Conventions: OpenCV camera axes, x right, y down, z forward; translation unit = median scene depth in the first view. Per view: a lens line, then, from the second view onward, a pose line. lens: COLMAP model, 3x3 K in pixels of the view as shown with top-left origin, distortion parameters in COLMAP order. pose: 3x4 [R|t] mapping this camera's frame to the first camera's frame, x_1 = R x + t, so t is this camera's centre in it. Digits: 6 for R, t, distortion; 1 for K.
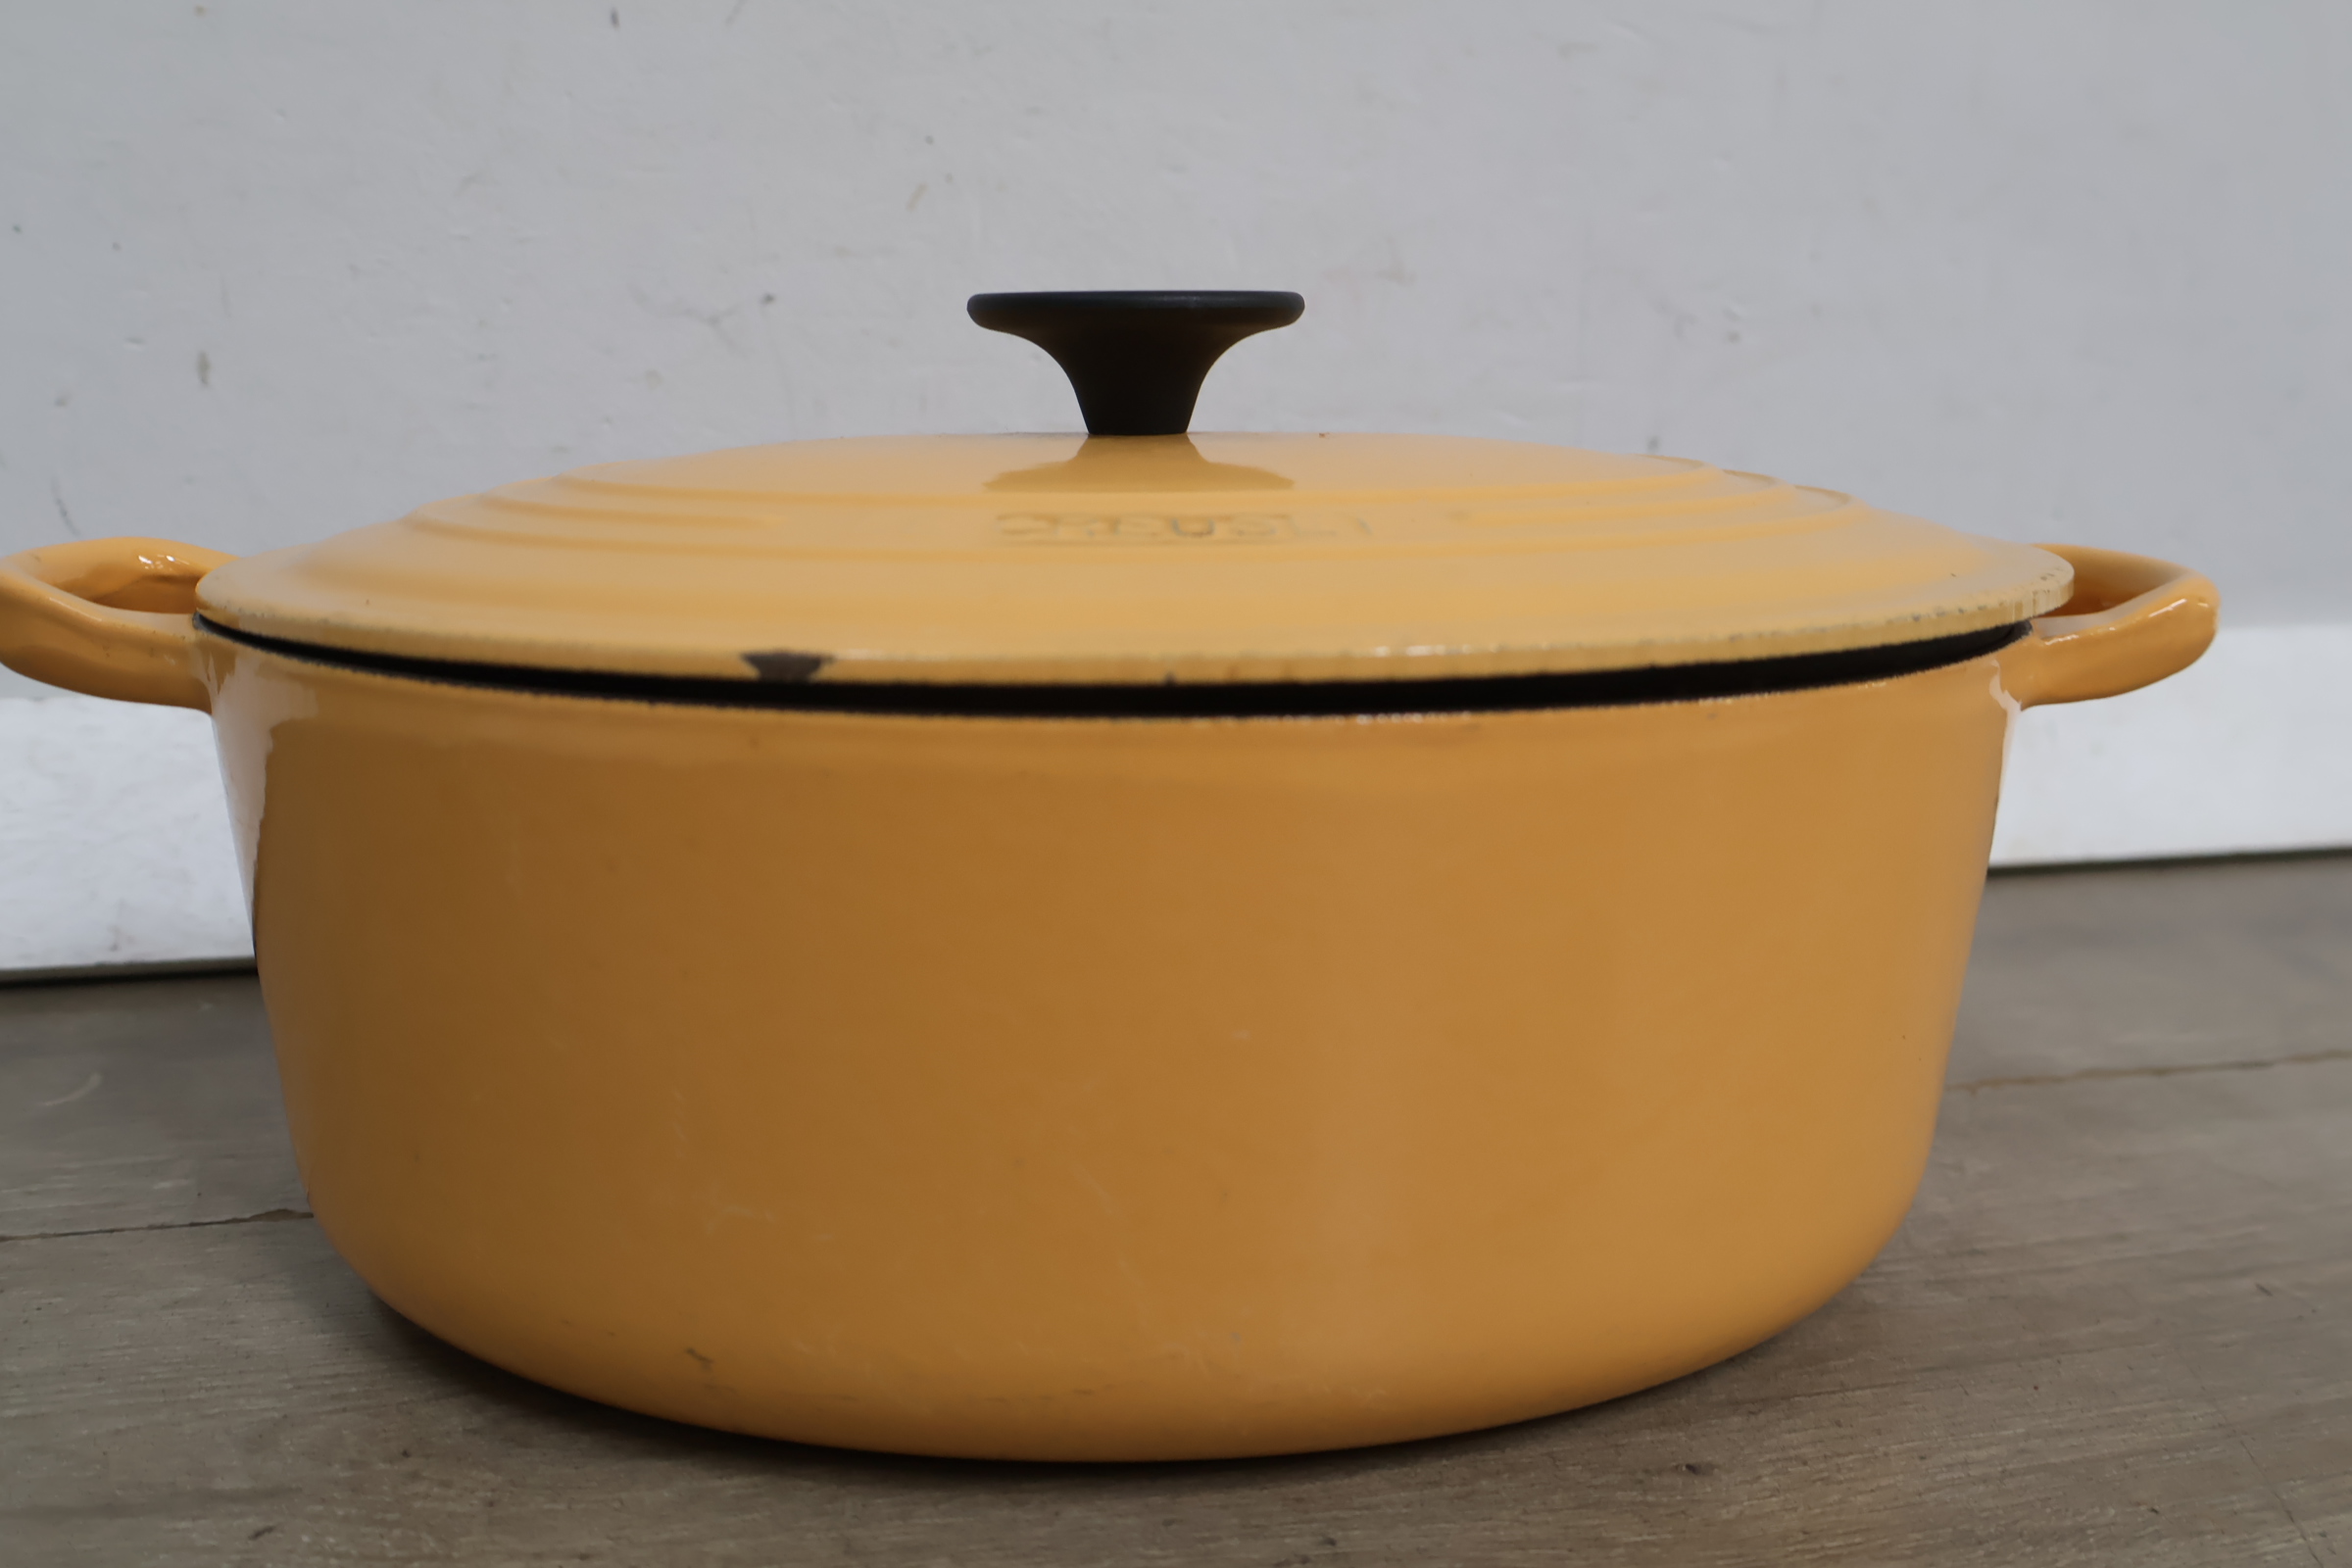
lens RADIAL K [[2335.2, 0, 1165.5], [0, 2335.2, 788.6], [0, 0, 1]] dist [0.002057, 0.021514]
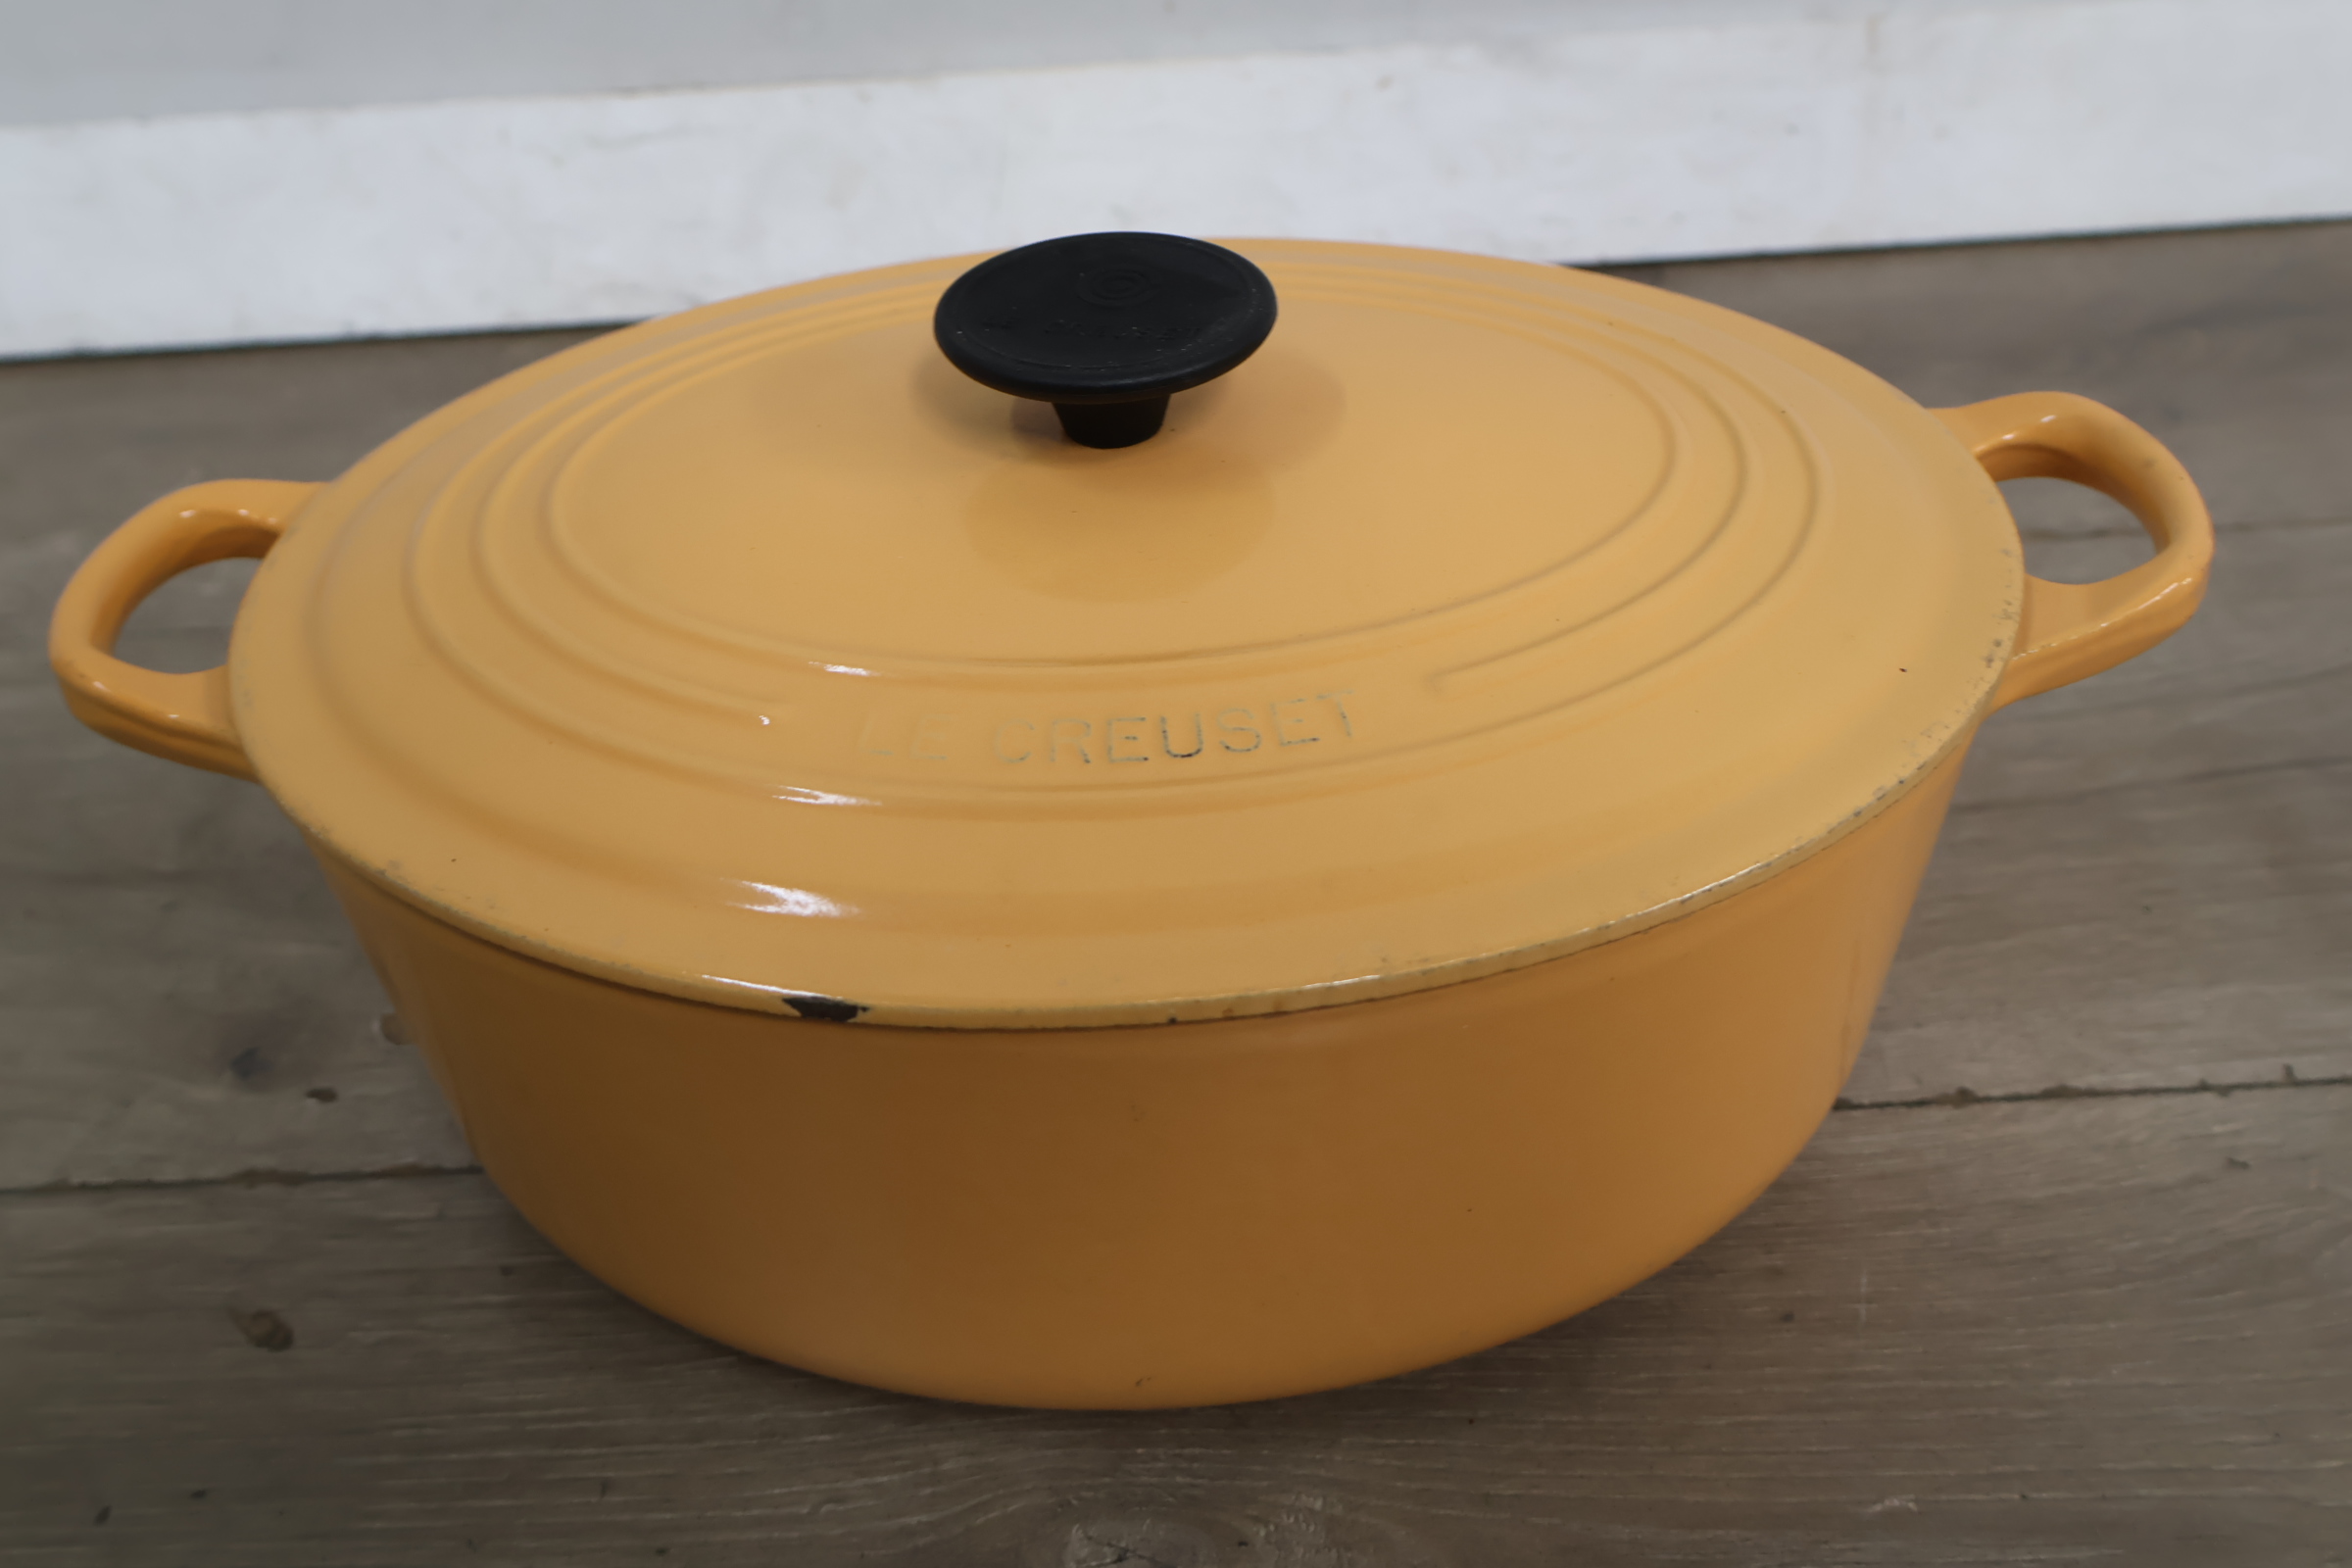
lens RADIAL K [[2251.9, 0, 1166.7], [0, 2251.9, 798.4], [0, 0, 1]] dist [0.011683, 0.012492]
pose [[0.973010, 0.093935, -0.210779, 0.602035], [0.012948, 0.889738, 0.456288, -0.449920], [0.230400, -0.446701, 0.864508, -0.195464]]
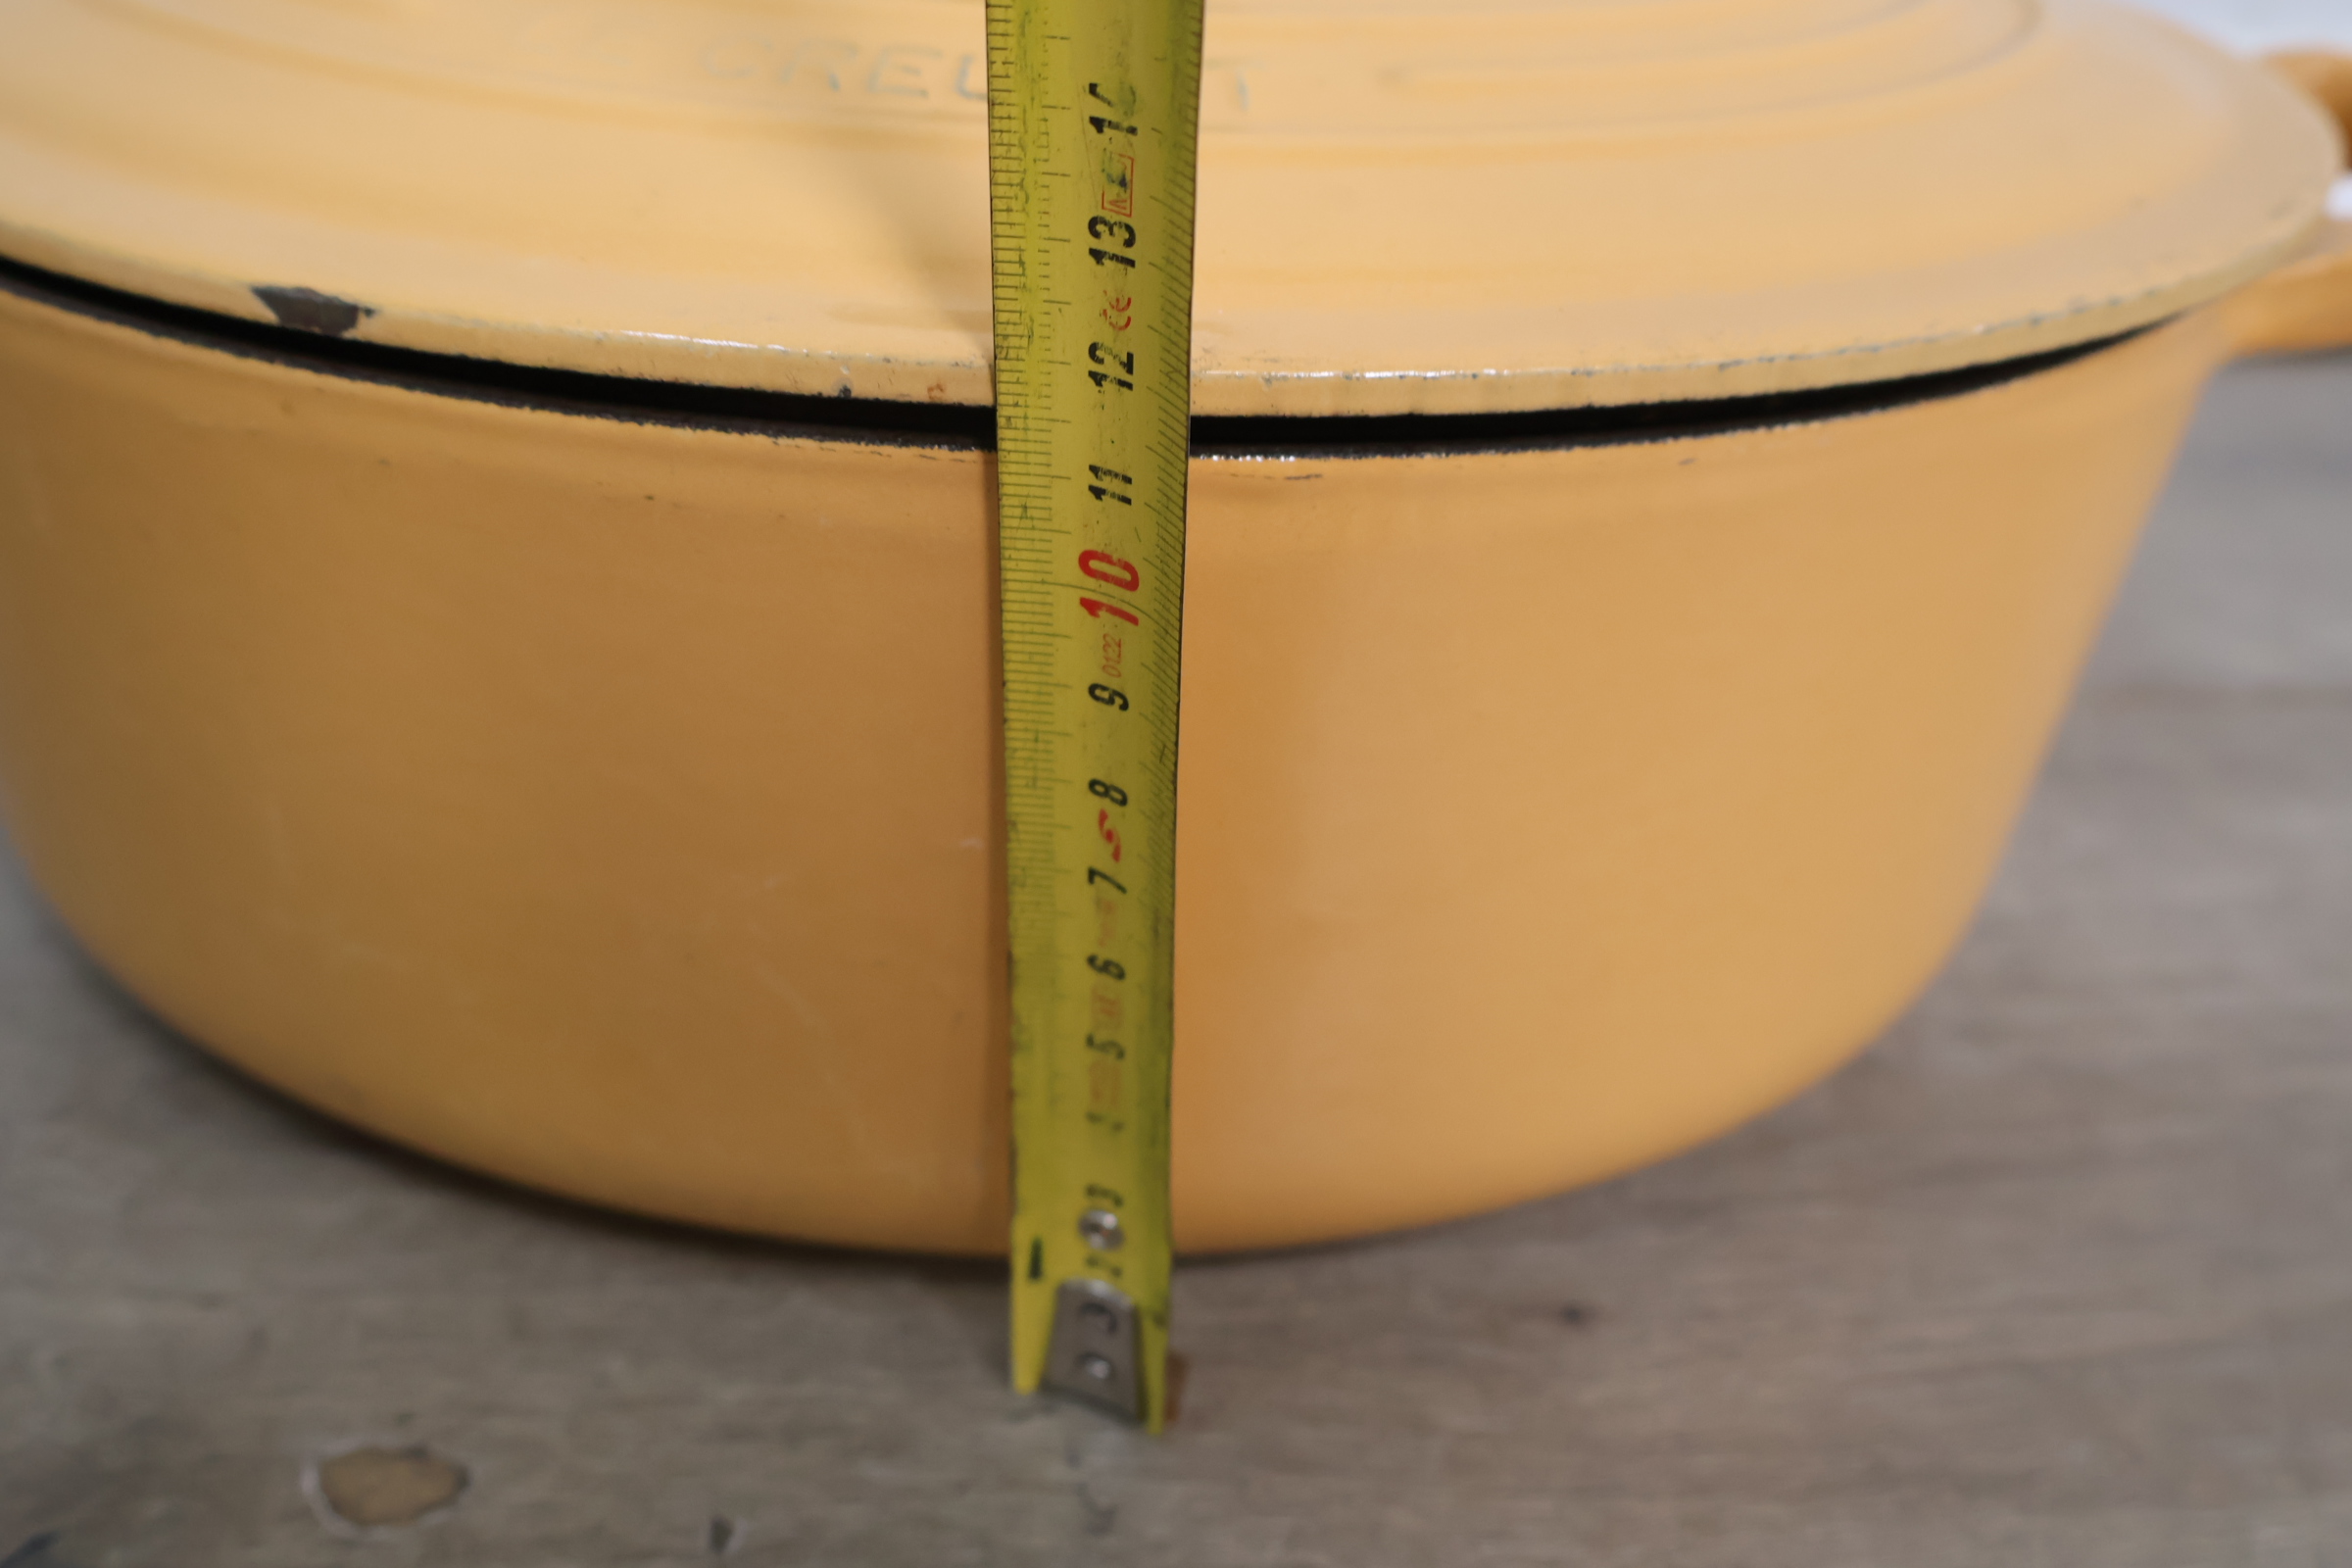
lens RADIAL K [[2335.2, 0, 1165.5], [0, 2335.2, 788.6], [0, 0, 1]] dist [0.002057, 0.021514]
pose [[0.990933, 0.103387, -0.085808, 0.134626], [-0.068566, 0.938364, 0.338779, -0.143238], [0.115544, -0.329824, 0.936945, 0.279198]]
